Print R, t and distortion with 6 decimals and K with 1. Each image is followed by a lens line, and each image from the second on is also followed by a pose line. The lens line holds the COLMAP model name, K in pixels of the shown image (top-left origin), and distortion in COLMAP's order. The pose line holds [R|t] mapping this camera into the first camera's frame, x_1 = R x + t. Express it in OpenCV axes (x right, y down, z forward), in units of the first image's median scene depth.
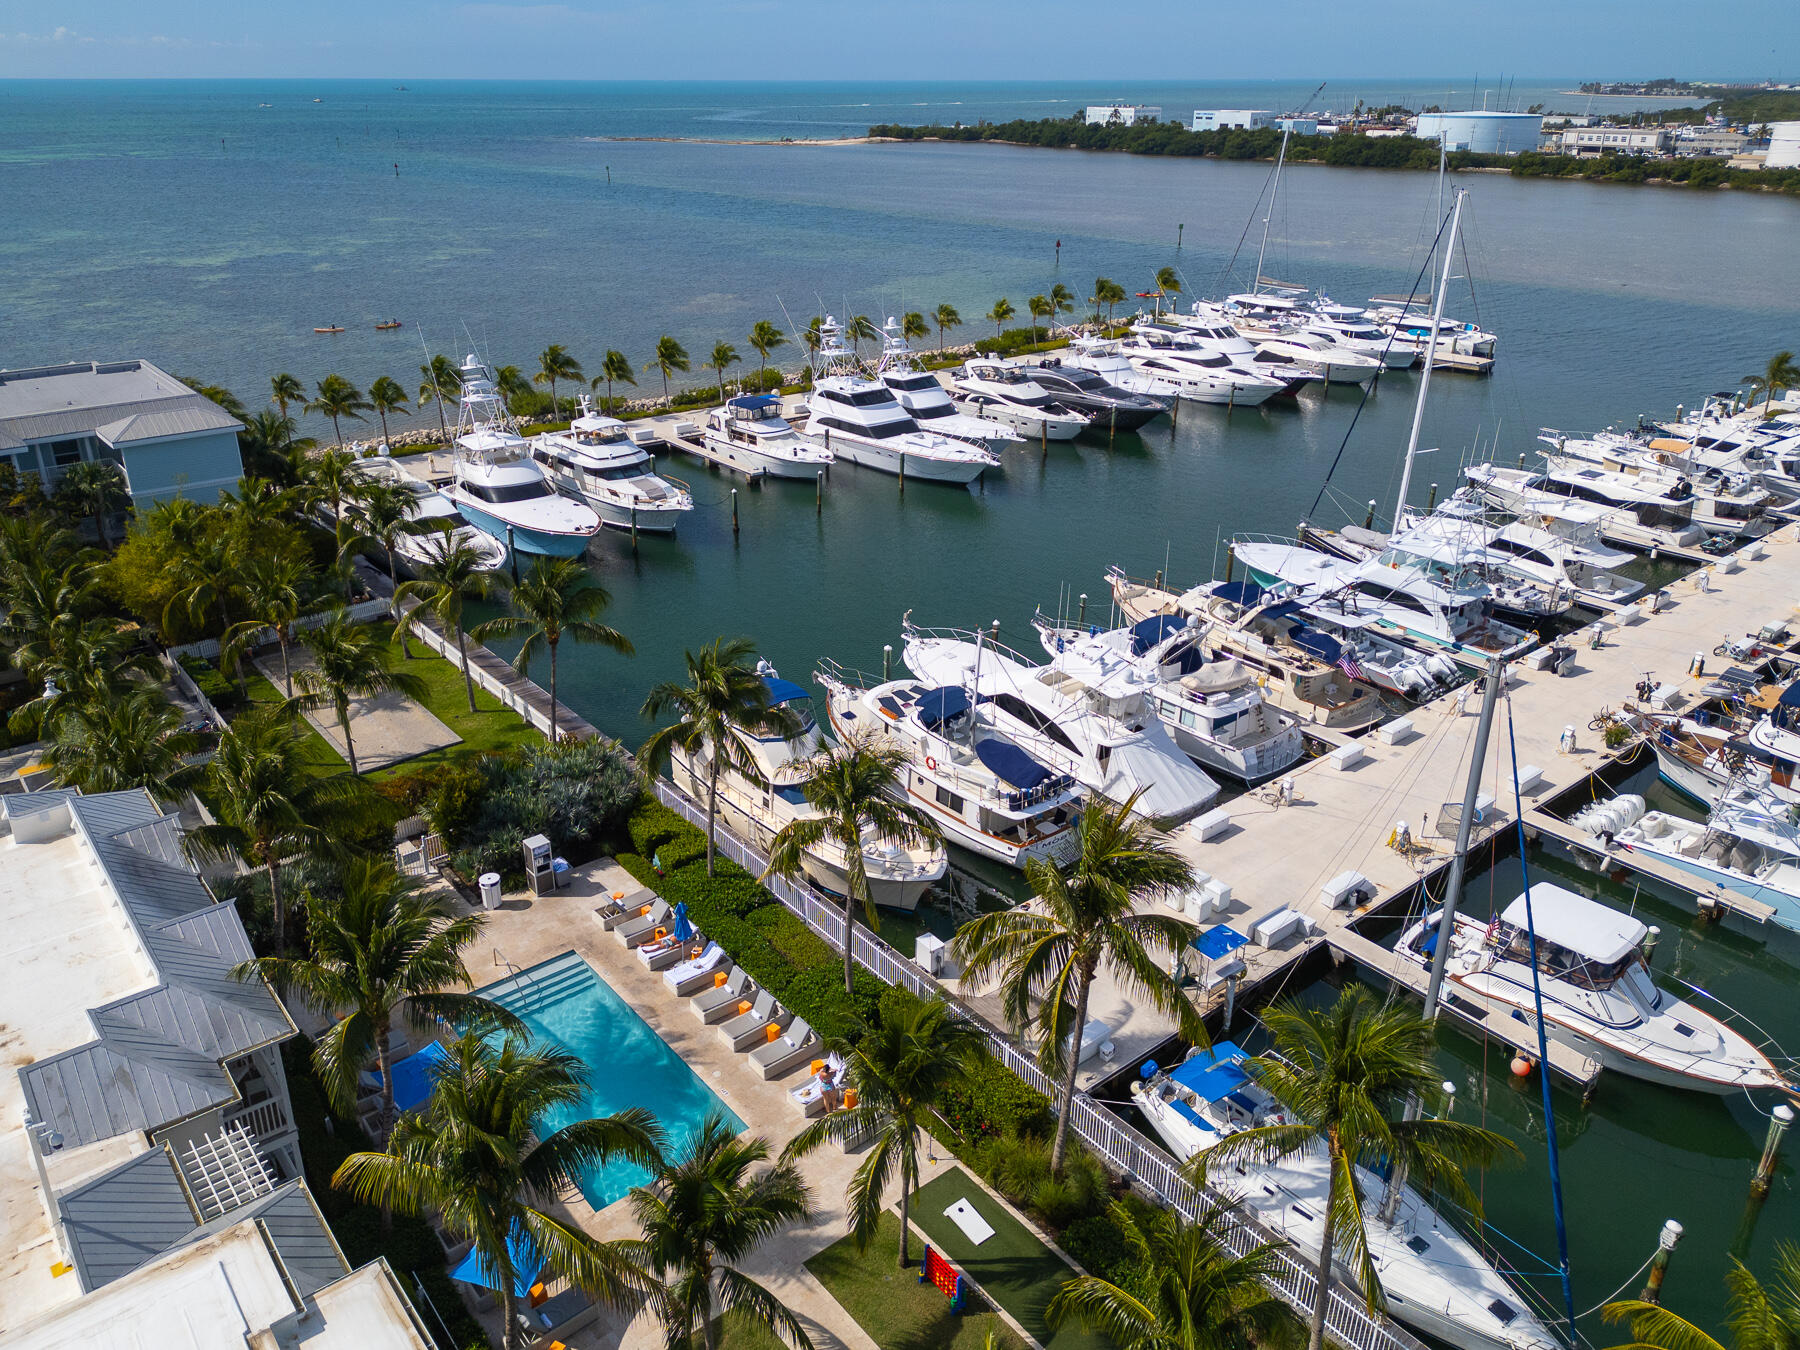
lens RADIAL K [[1271.4, 0, 900.0], [0, 1271.4, 675.0], [0, 0, 1]] dist [0.071904, -0.067184]
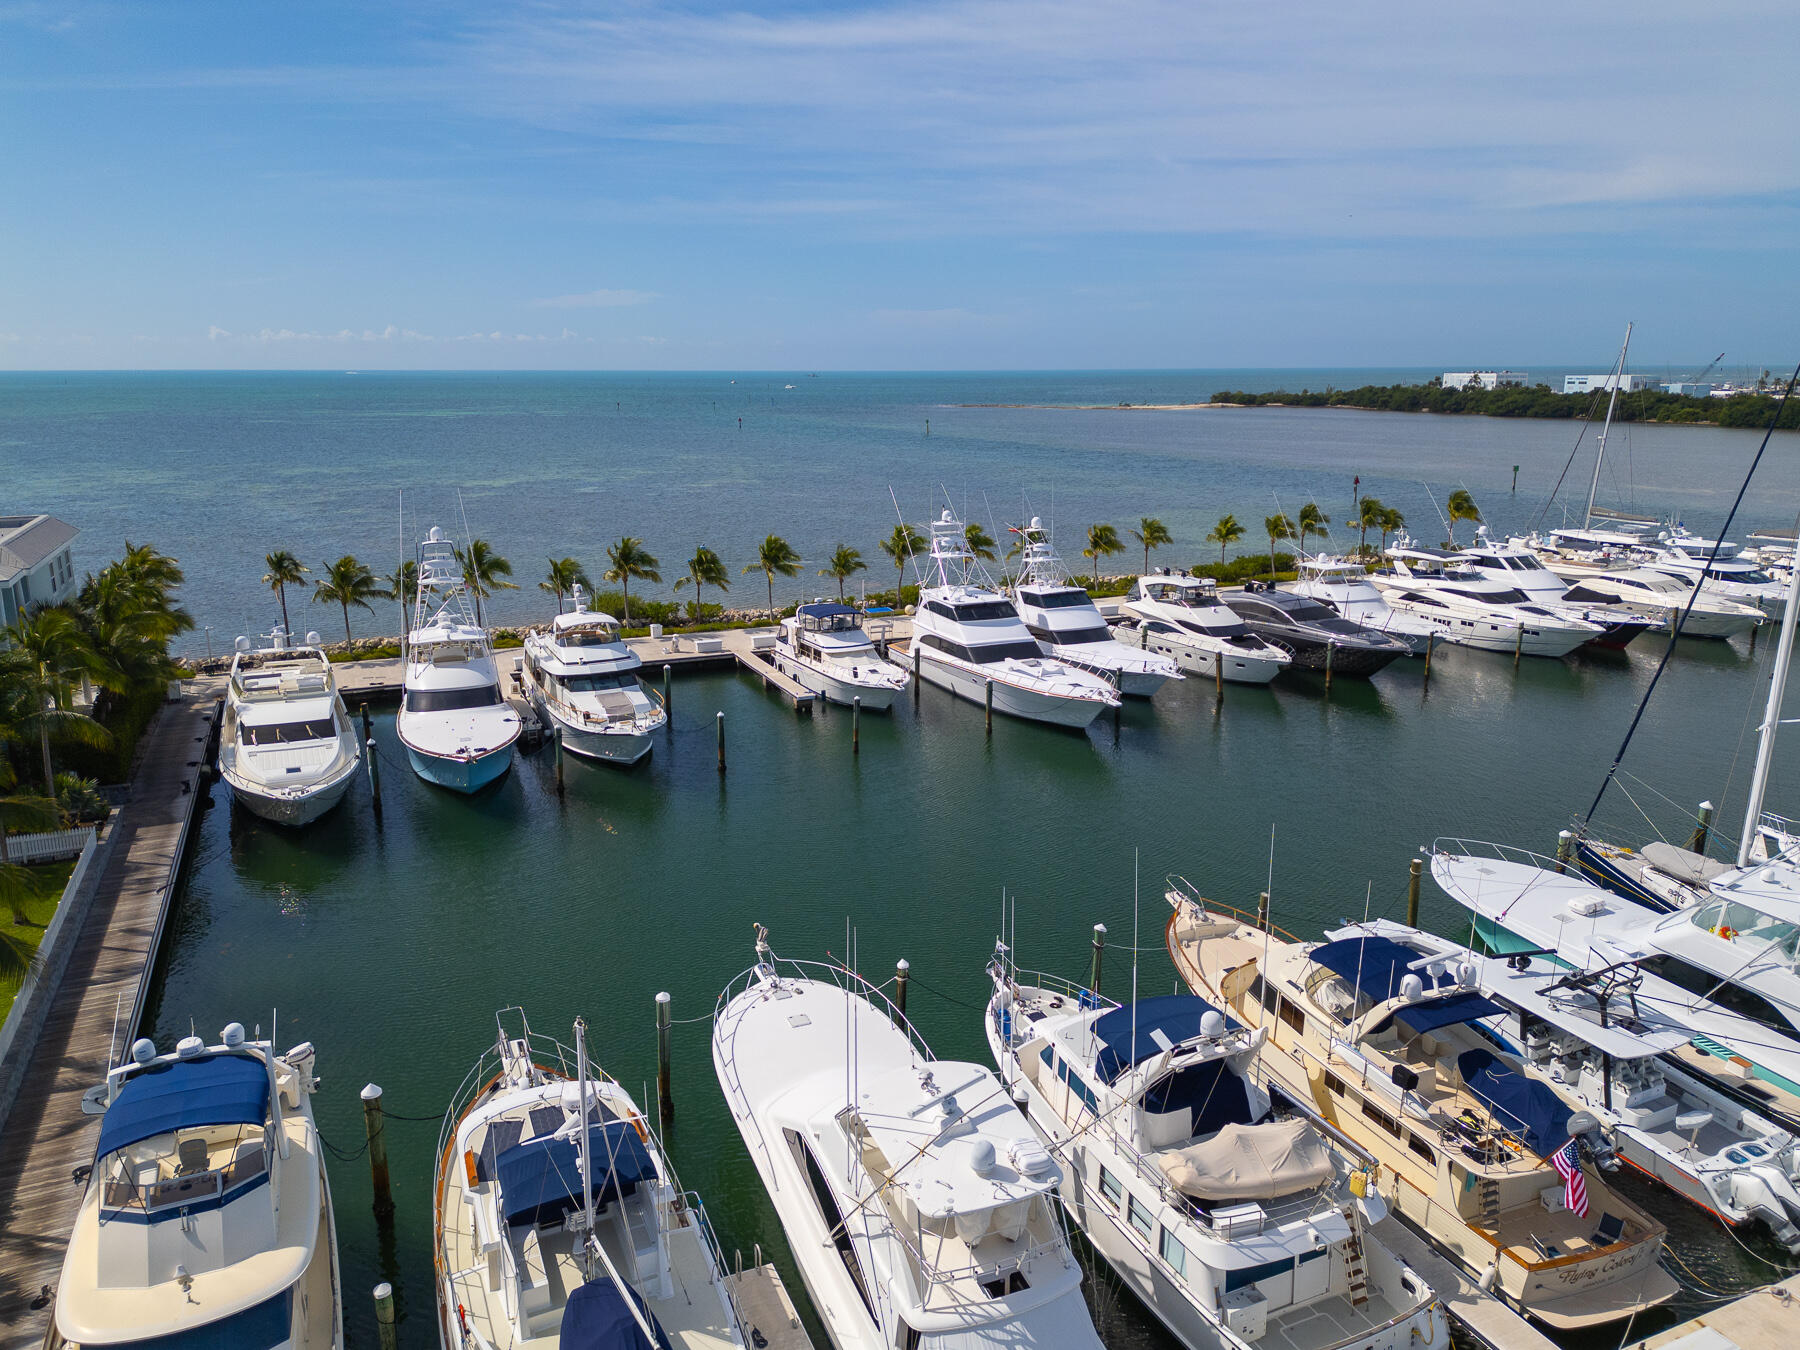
lens RADIAL K [[1271.4, 0, 900.0], [0, 1271.4, 675.0], [0, 0, 1]] dist [0.071904, -0.067184]
pose [[0.965491, 0.056263, -0.254286, 0.119463], [-0.103469, 0.978889, -0.176270, -0.037957], [0.239000, 0.196498, 0.950930, 0.253391]]
